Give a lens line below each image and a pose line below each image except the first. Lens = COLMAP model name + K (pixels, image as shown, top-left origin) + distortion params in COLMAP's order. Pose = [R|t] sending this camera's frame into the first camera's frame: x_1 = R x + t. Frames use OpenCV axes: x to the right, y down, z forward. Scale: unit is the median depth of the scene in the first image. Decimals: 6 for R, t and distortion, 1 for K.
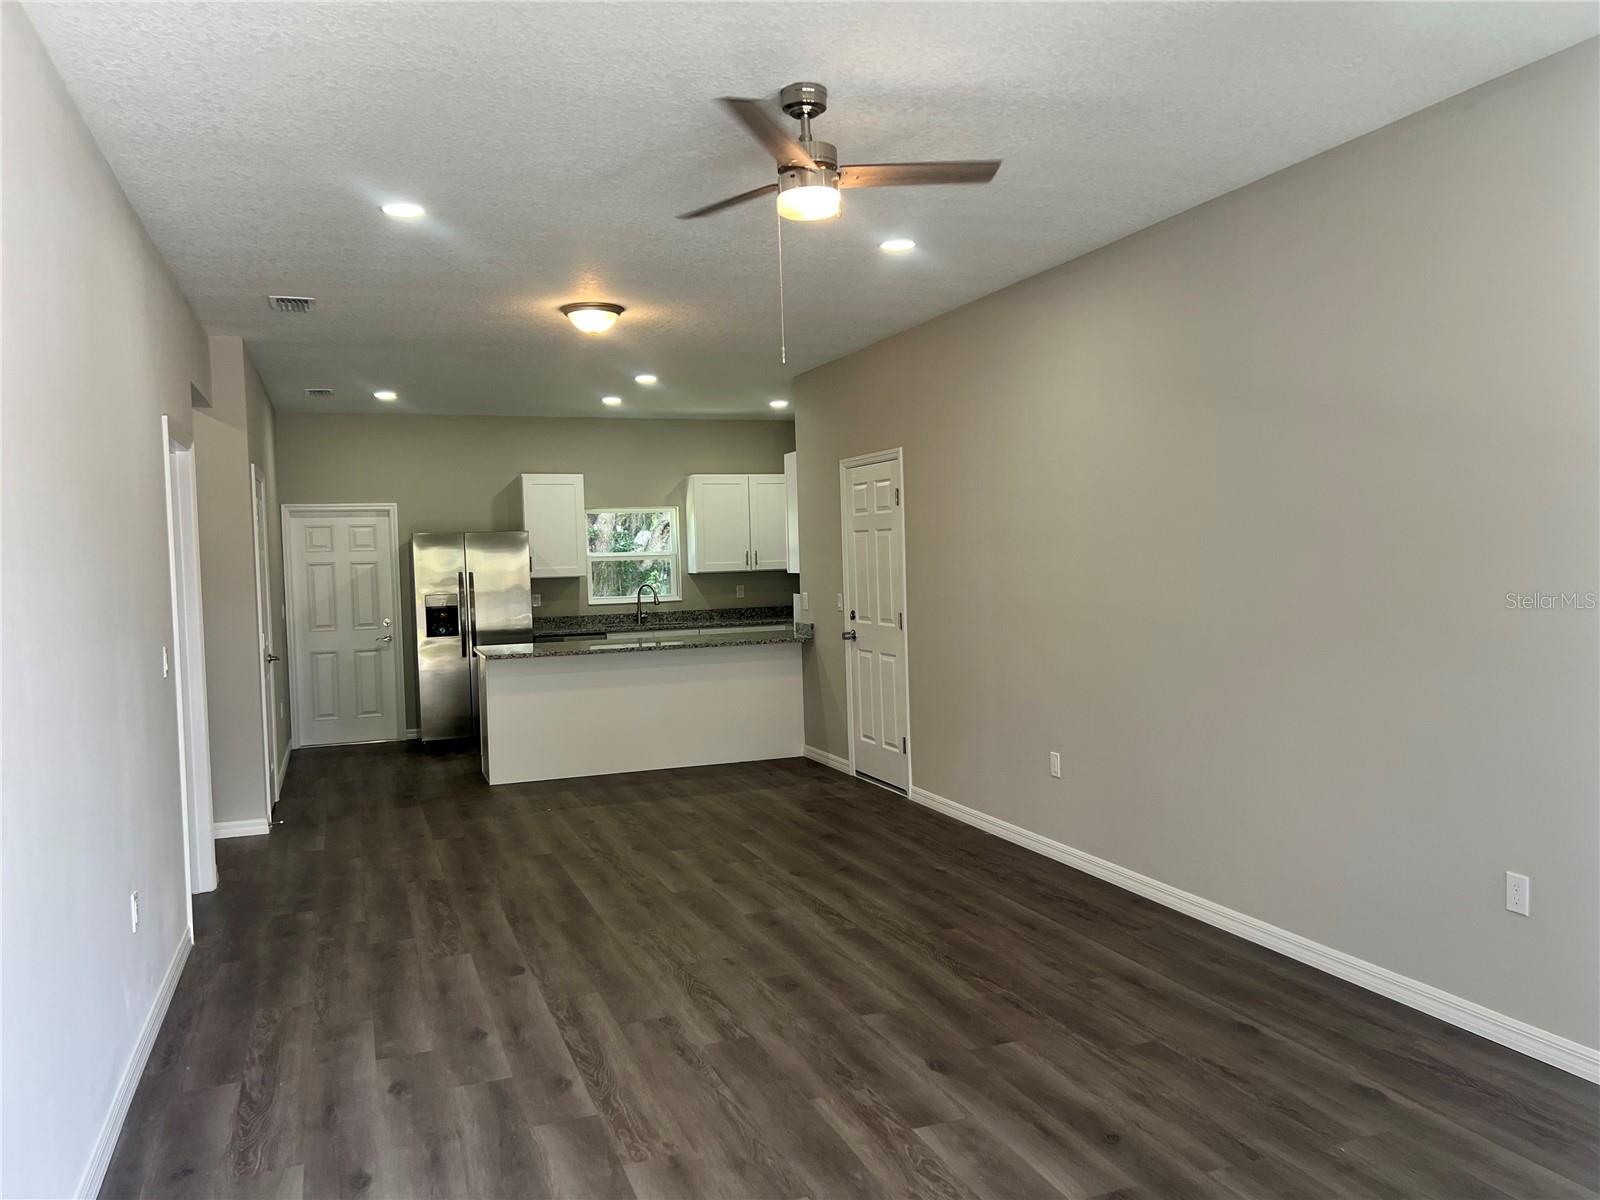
lens RADIAL K [[1123.6, 0, 800.0], [0, 1123.6, 600.0], [0, 0, 1]] dist [-0.001920, -0.000499]
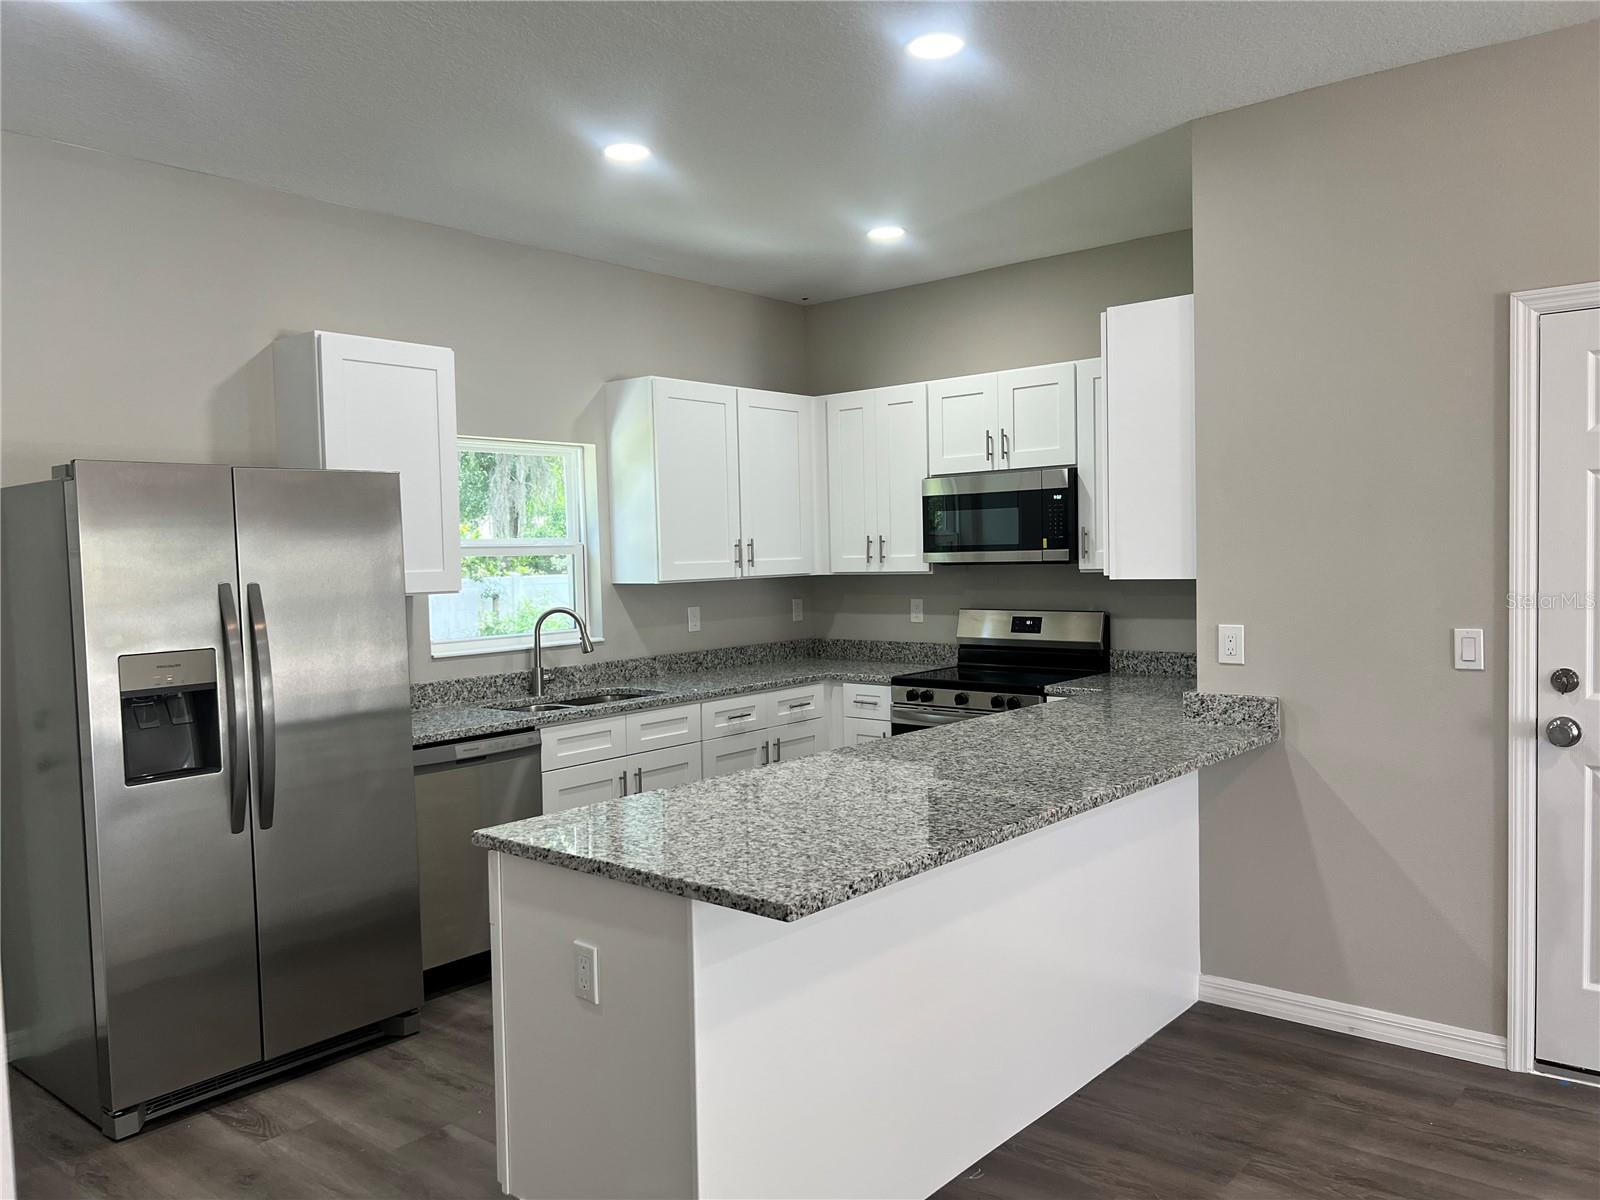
lens RADIAL K [[1224.2, 0, 800.0], [0, 1224.2, 600.0], [0, 0, 1]] dist [0.118438, -0.173863]
pose [[0.886257, -0.011787, 0.463045, -0.291705], [0.017280, 0.999822, -0.007623, -0.012273], [-0.462872, 0.014757, 0.886302, 0.529325]]
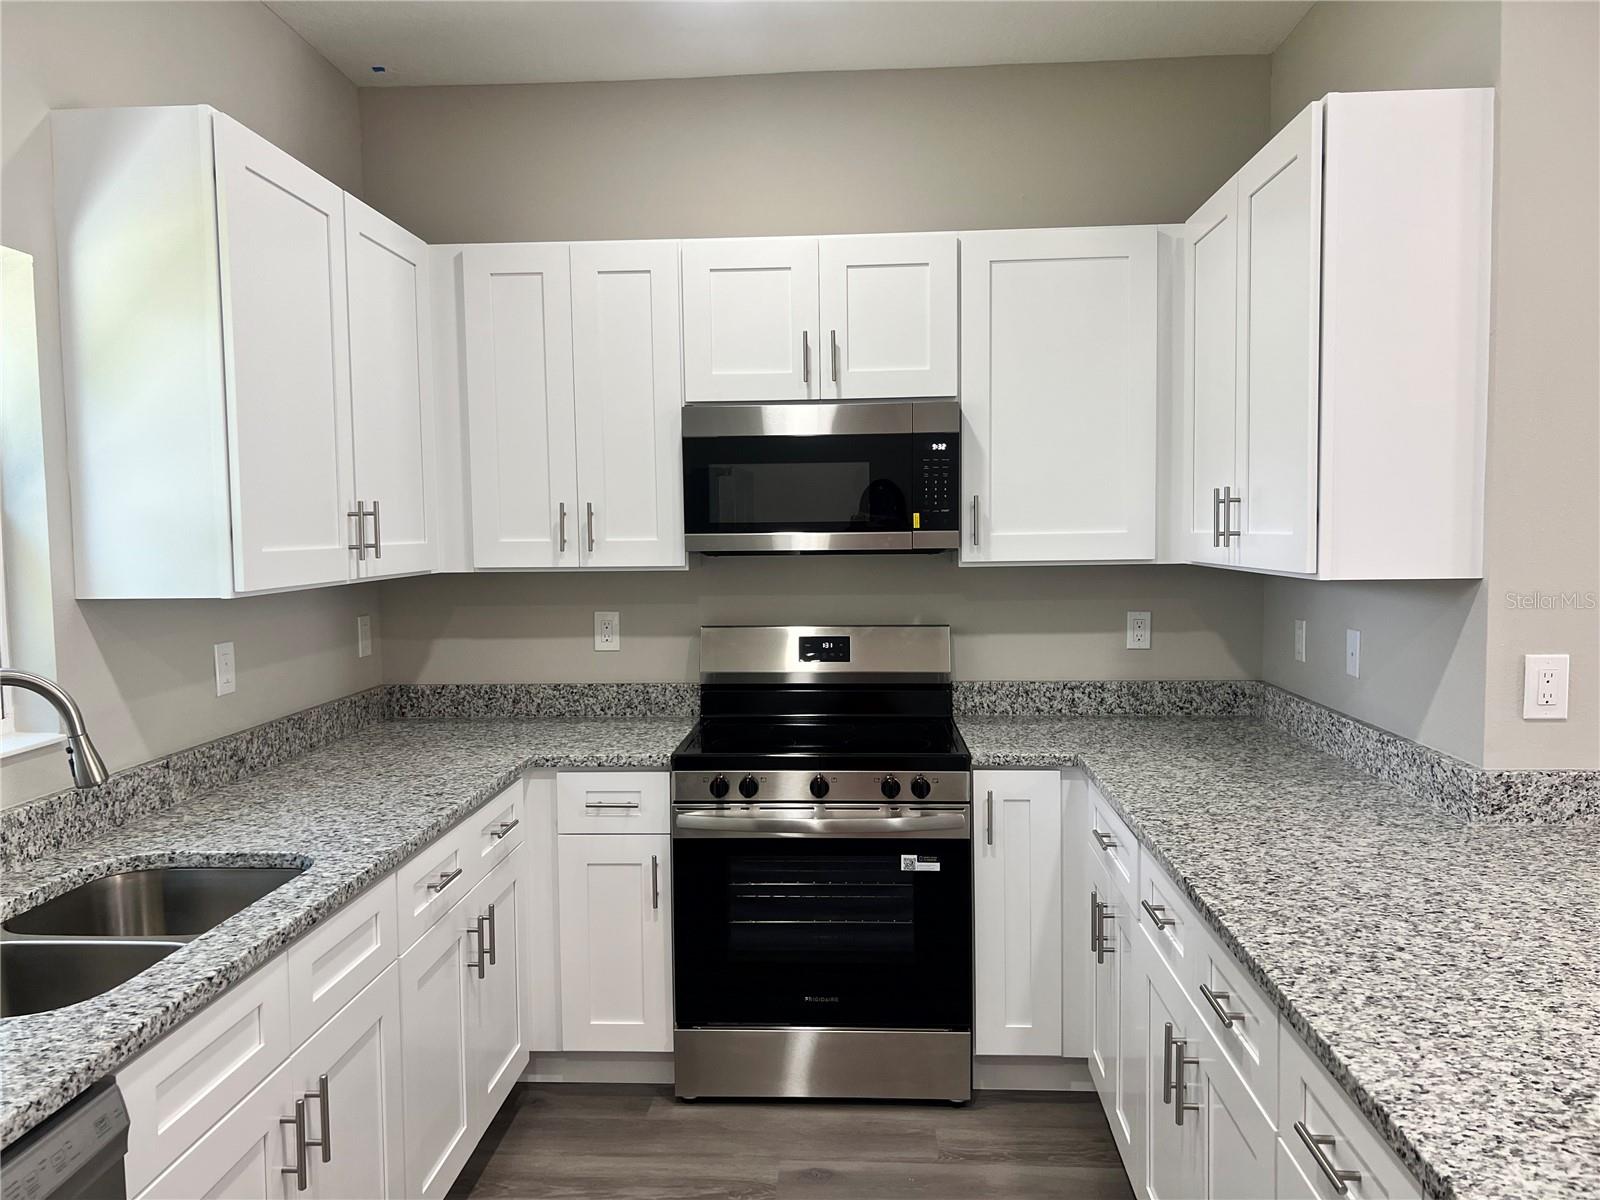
lens RADIAL K [[1215.1, 0, 800.0], [0, 1215.1, 600.0], [0, 0, 1]] dist [0.078905, -0.083306]
pose [[0.430507, -0.031796, 0.902027, -0.260646], [0.036341, 0.999180, 0.017876, -0.024699], [-0.901855, 0.025085, 0.431310, 0.842070]]
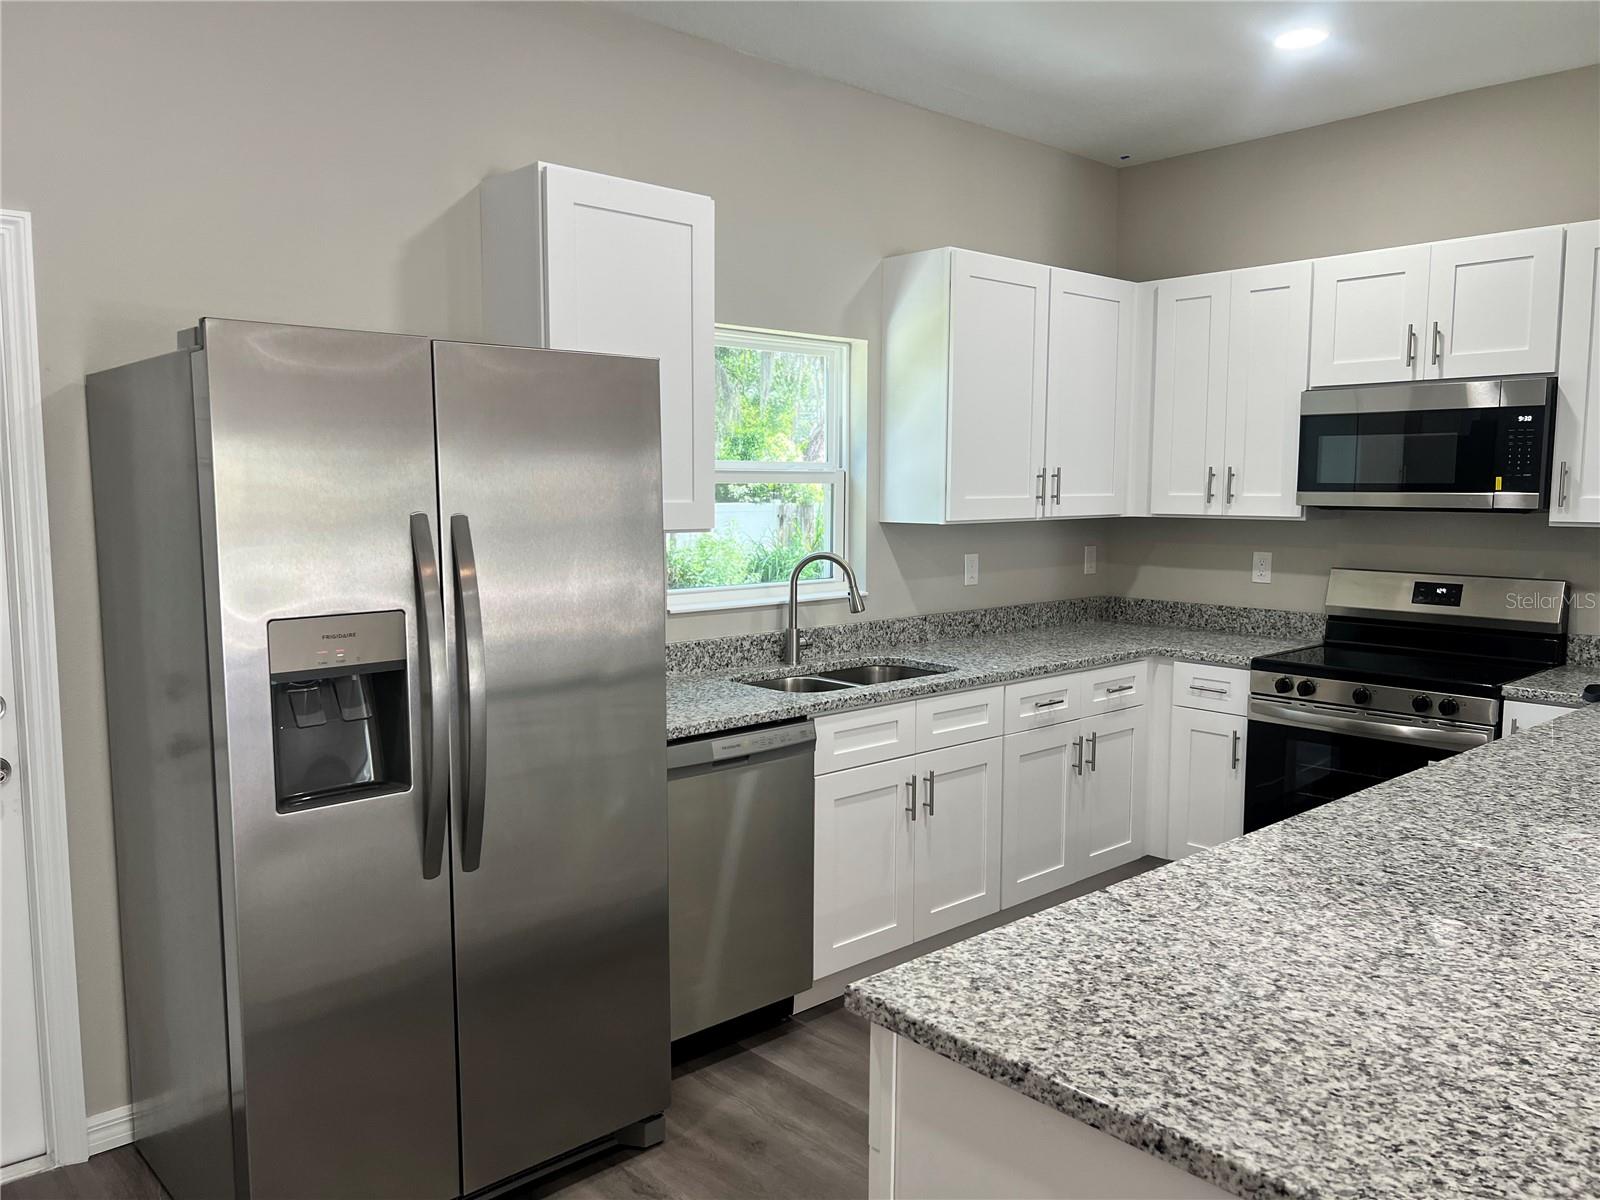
lens RADIAL K [[1224.2, 0, 800.0], [0, 1224.2, 600.0], [0, 0, 1]] dist [0.118438, -0.173863]
pose [[0.936413, -0.002264, 0.350892, -0.287920], [-0.015667, 0.998712, 0.048253, -0.018405], [-0.350550, -0.050682, 0.935172, 0.666721]]
